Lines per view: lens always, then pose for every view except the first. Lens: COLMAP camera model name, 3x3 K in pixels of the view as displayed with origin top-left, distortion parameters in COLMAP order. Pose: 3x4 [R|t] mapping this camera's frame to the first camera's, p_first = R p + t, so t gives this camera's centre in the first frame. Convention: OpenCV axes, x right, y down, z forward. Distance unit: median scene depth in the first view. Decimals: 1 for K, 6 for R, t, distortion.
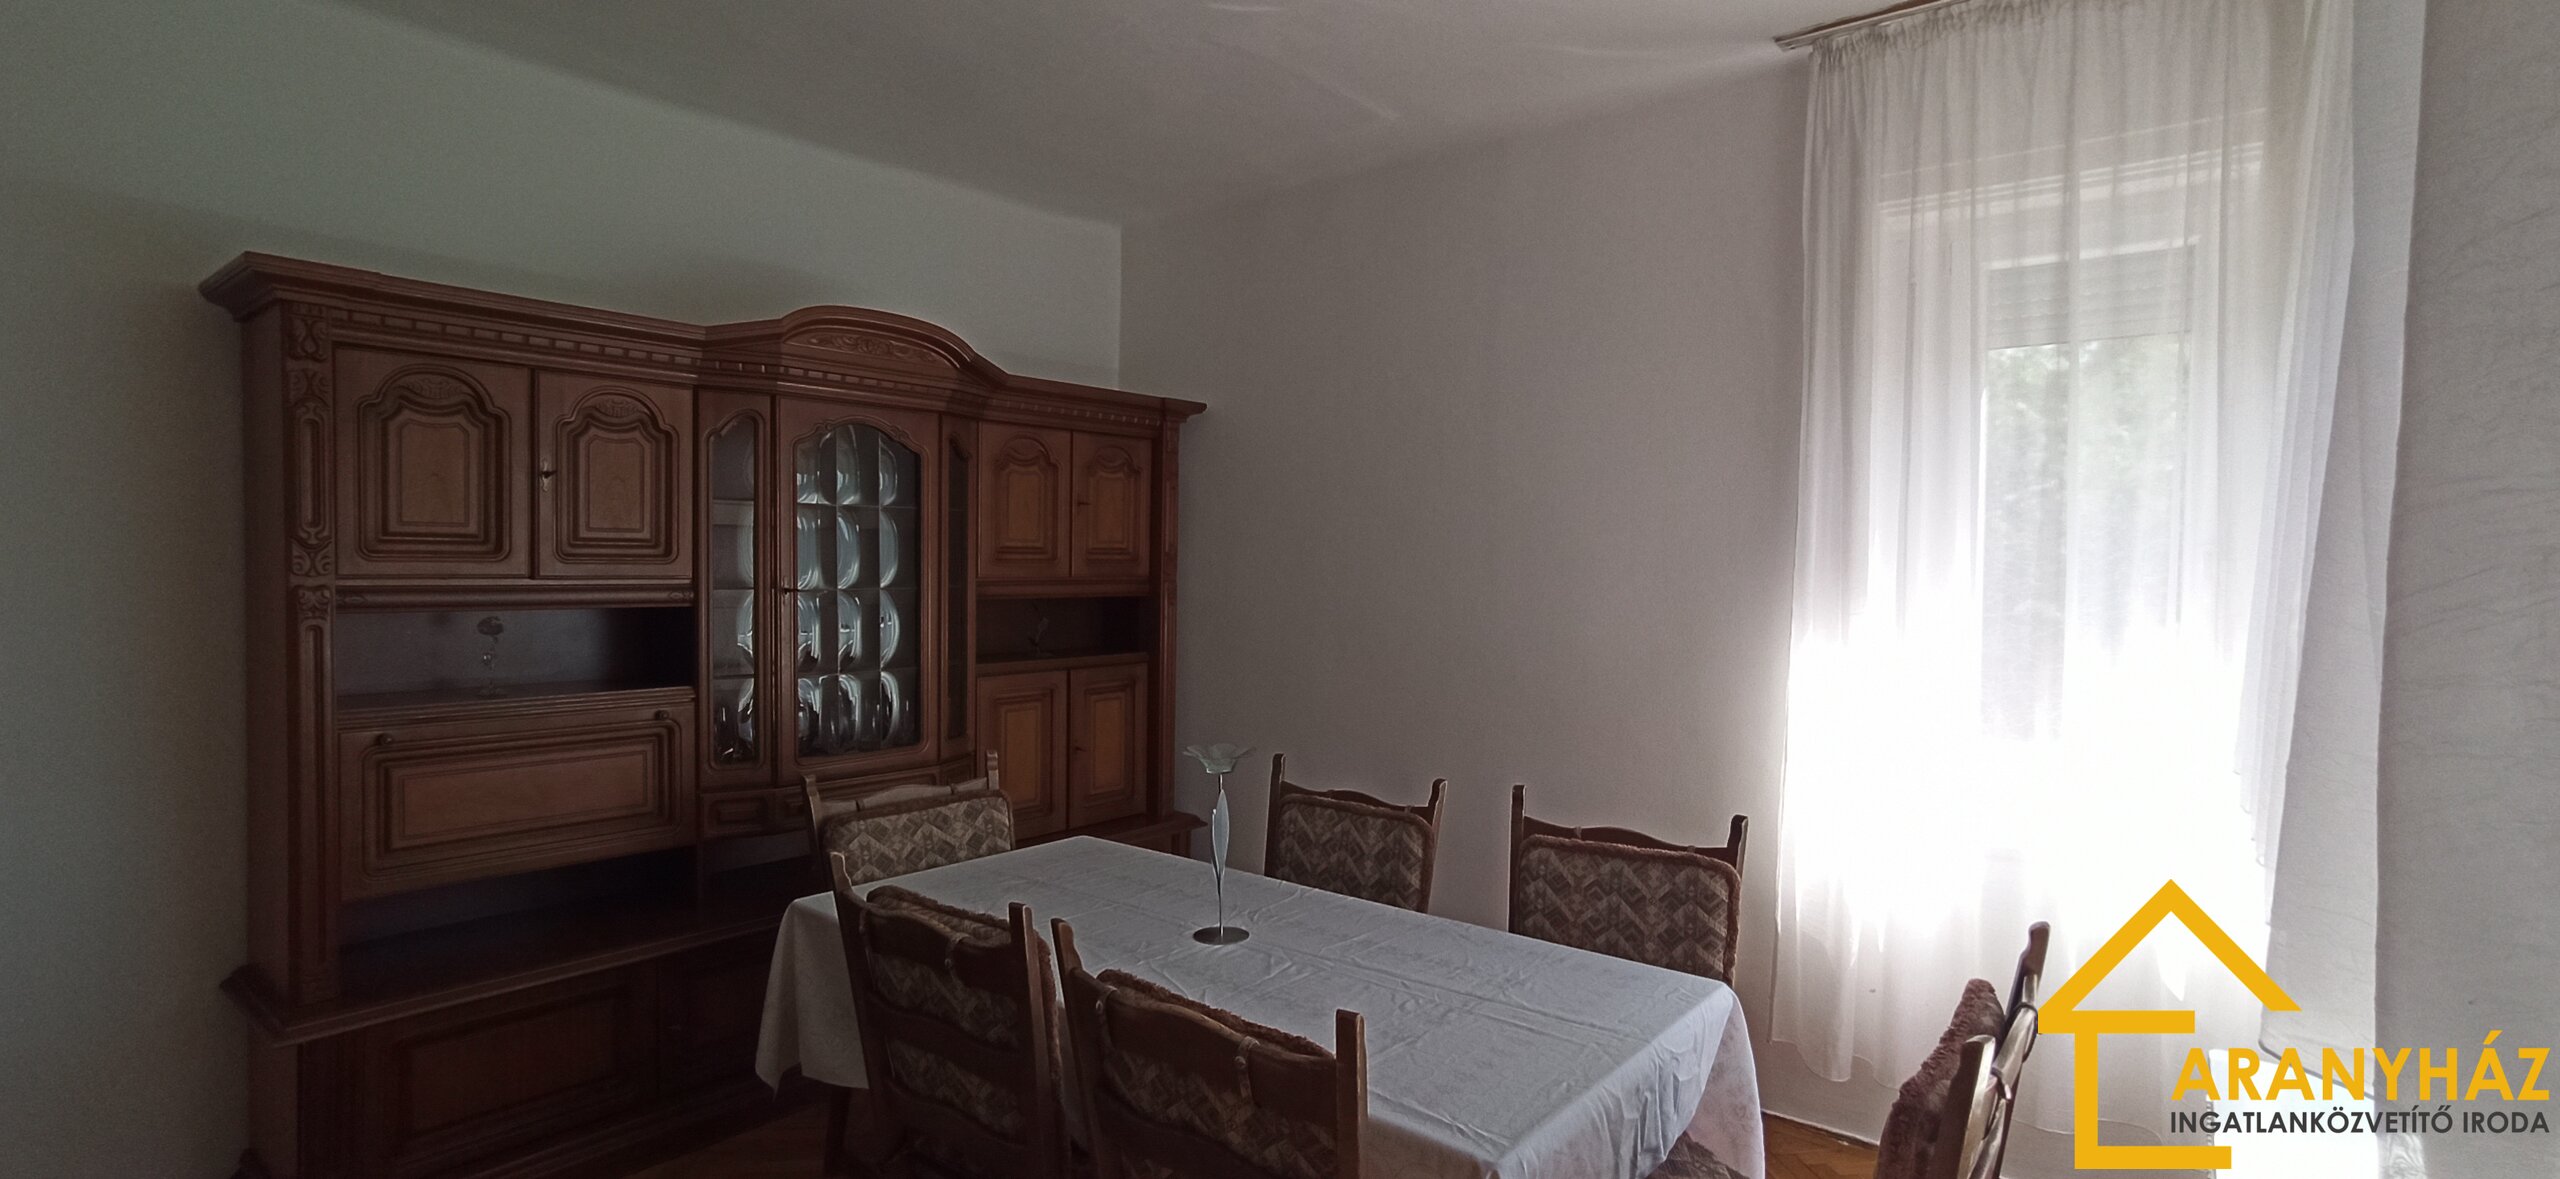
lens RADIAL K [[1167.1, 0, 1320.1], [0, 1167.1, 589.3], [0, 0, 1]] dist [-0.001303, 0.000264]
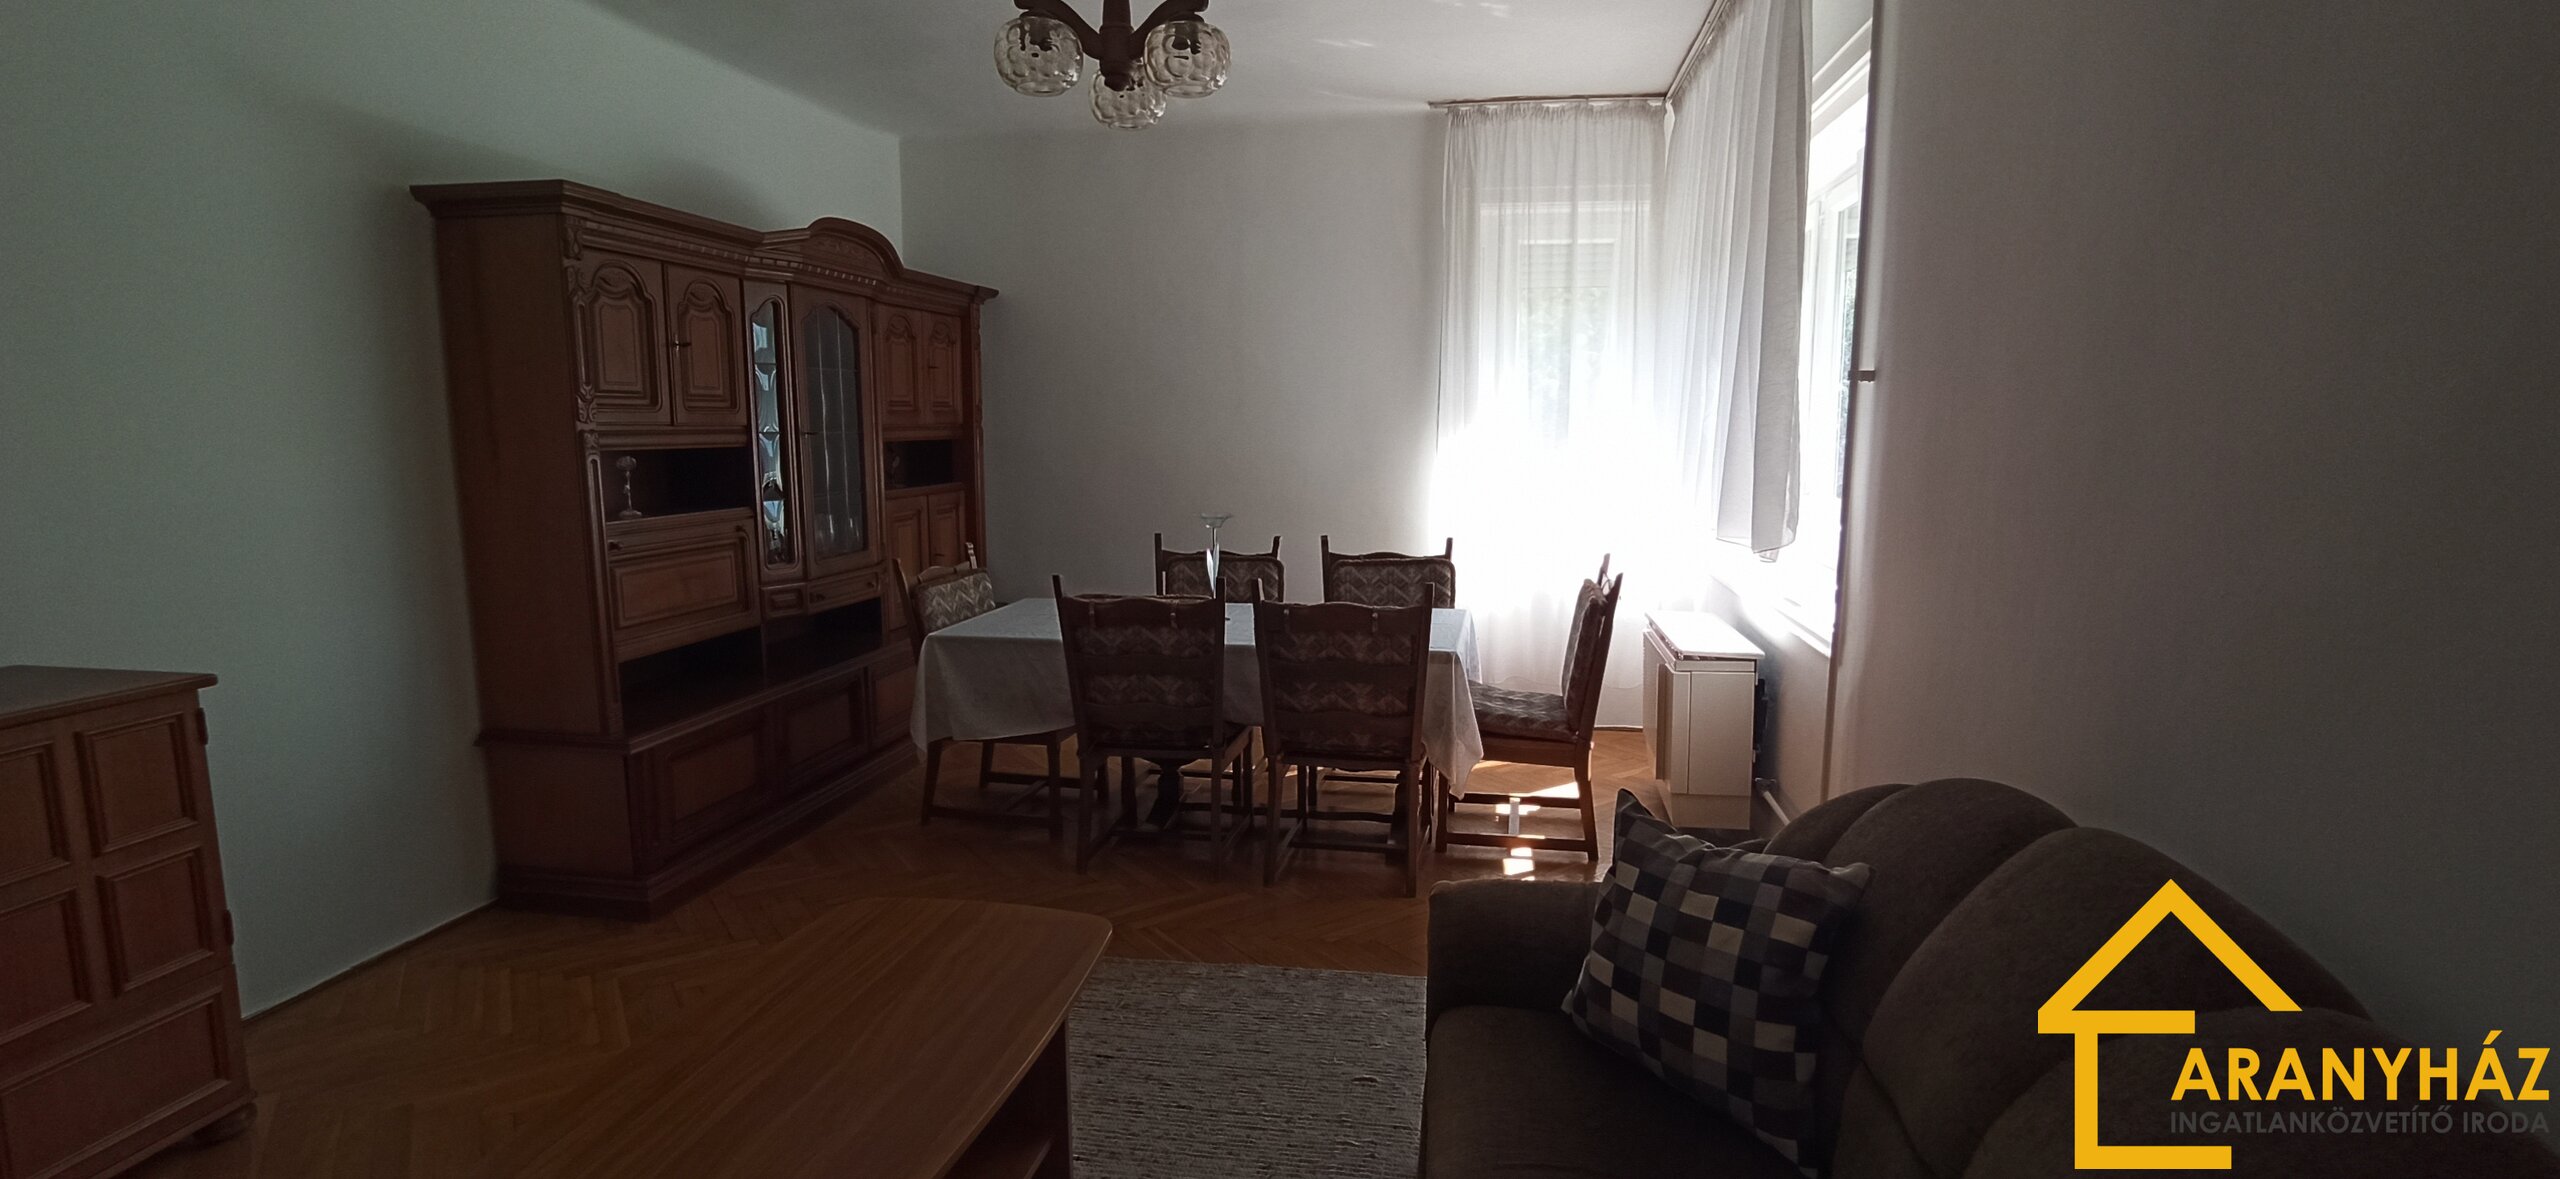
lens RADIAL K [[1181.6, 0, 1303.7], [0, 1181.6, 591.1], [0, 0, 1]] dist [-0.026220, -0.000030]
pose [[0.874339, -0.080868, 0.478531, -0.699885], [0.024011, 0.992020, 0.123773, 0.030919], [-0.484722, -0.096730, 0.869303, -0.522124]]
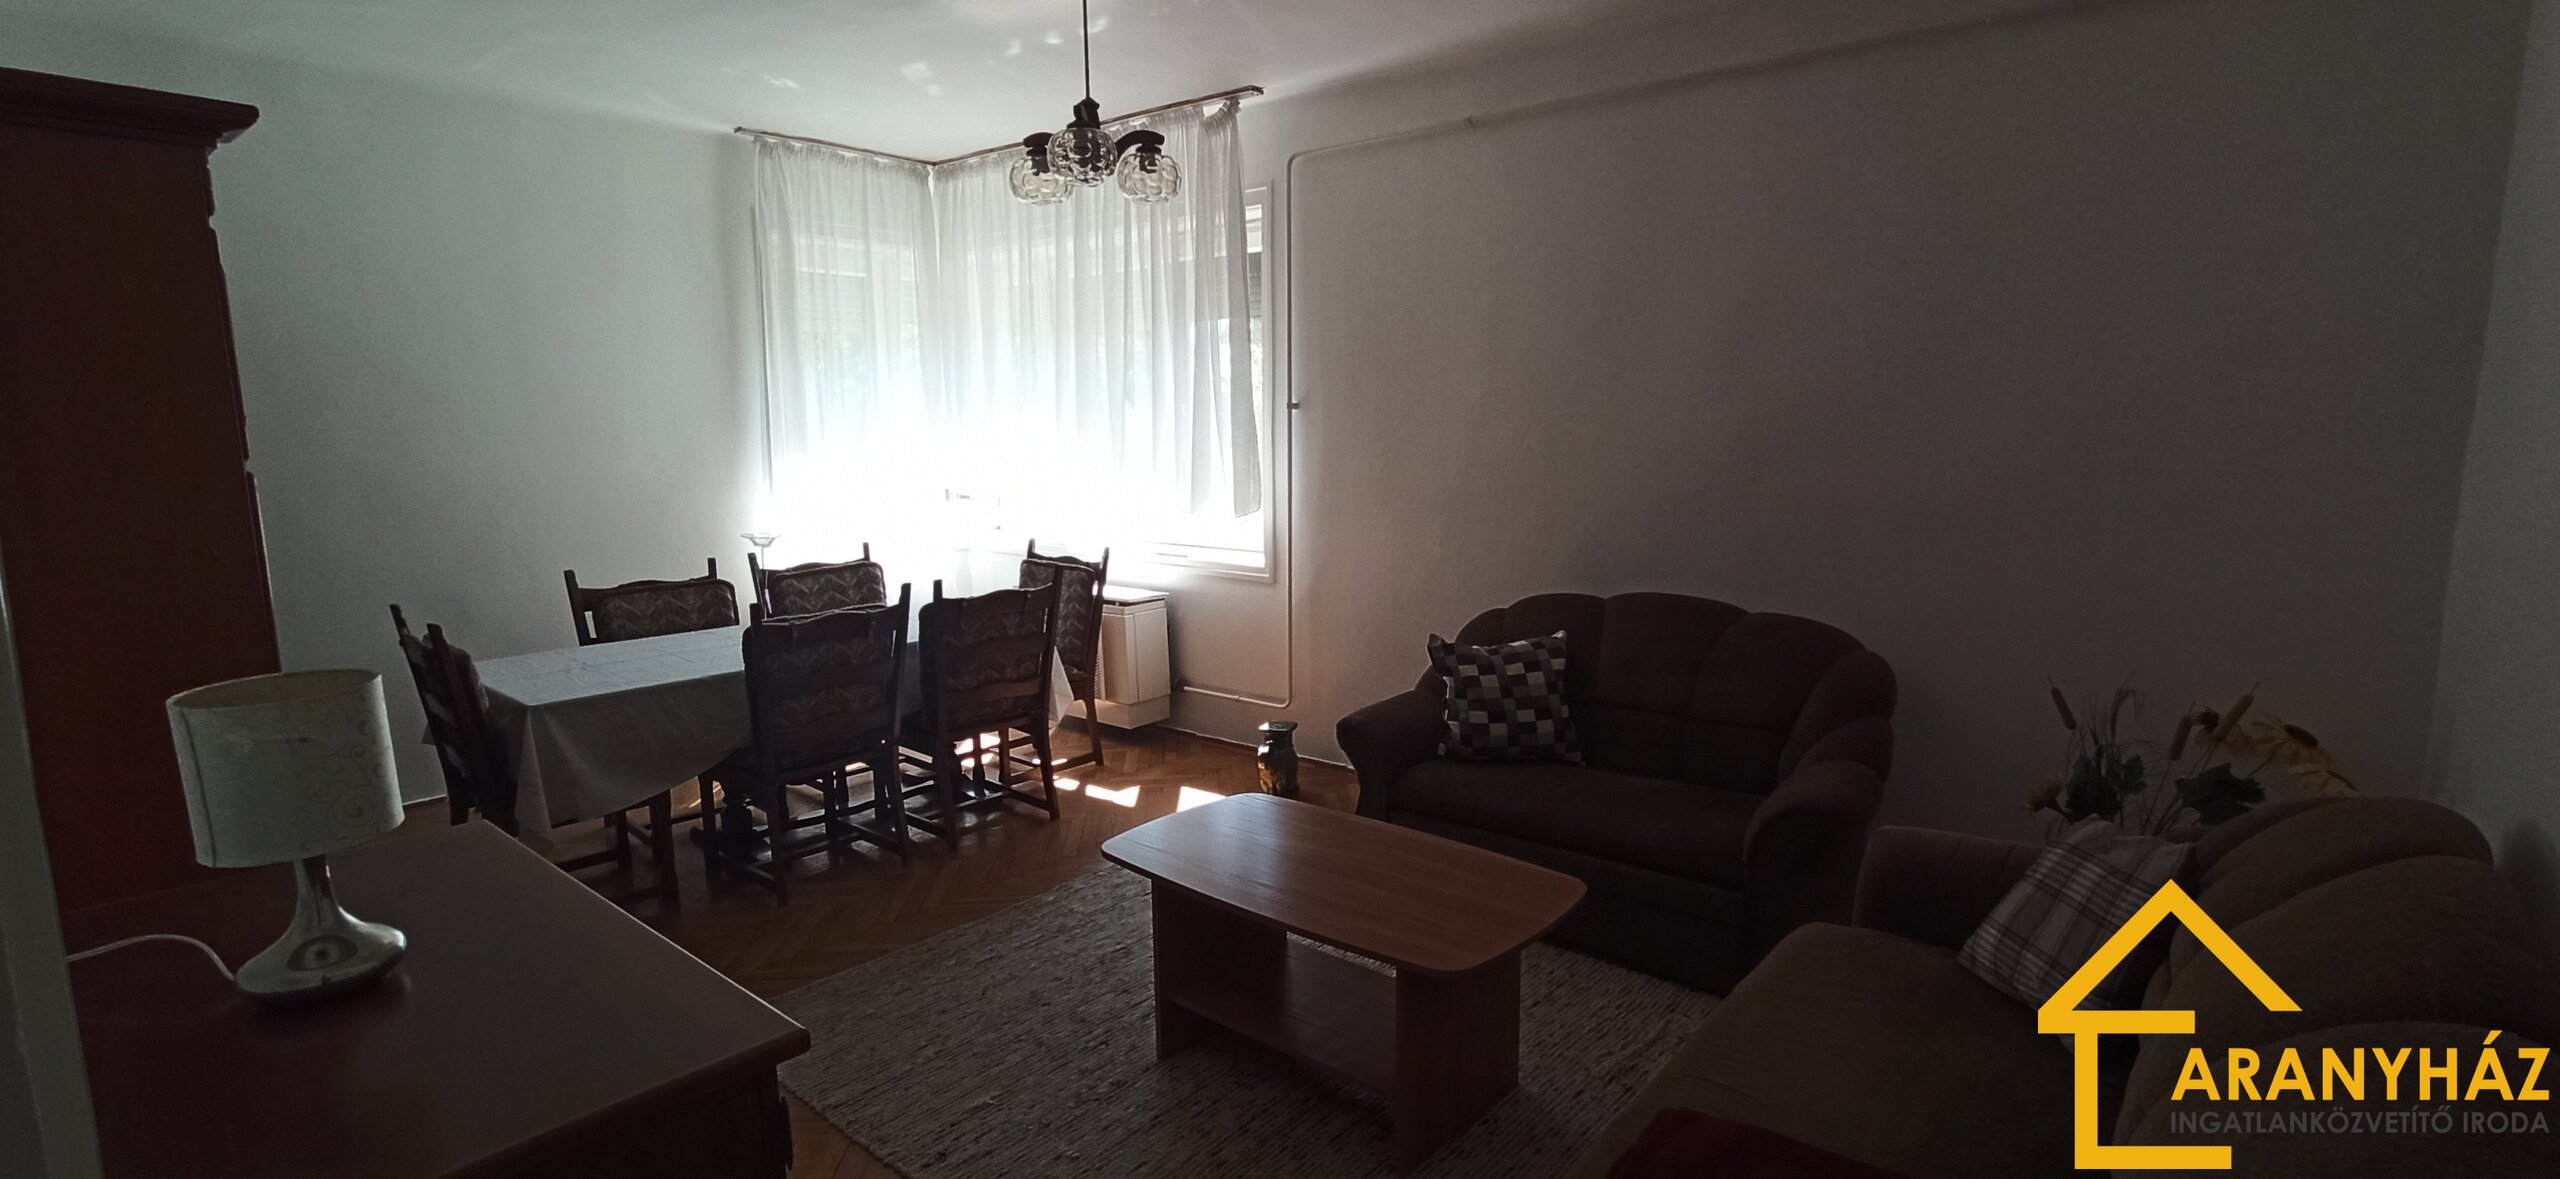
lens RADIAL K [[1181.6, 0, 1303.7], [0, 1181.6, 591.1], [0, 0, 1]] dist [-0.026220, -0.000030]
pose [[0.016289, -0.154437, 0.987868, -1.547968], [0.034726, 0.987491, 0.153806, -0.016841], [-0.999264, 0.031799, 0.021448, 0.135760]]
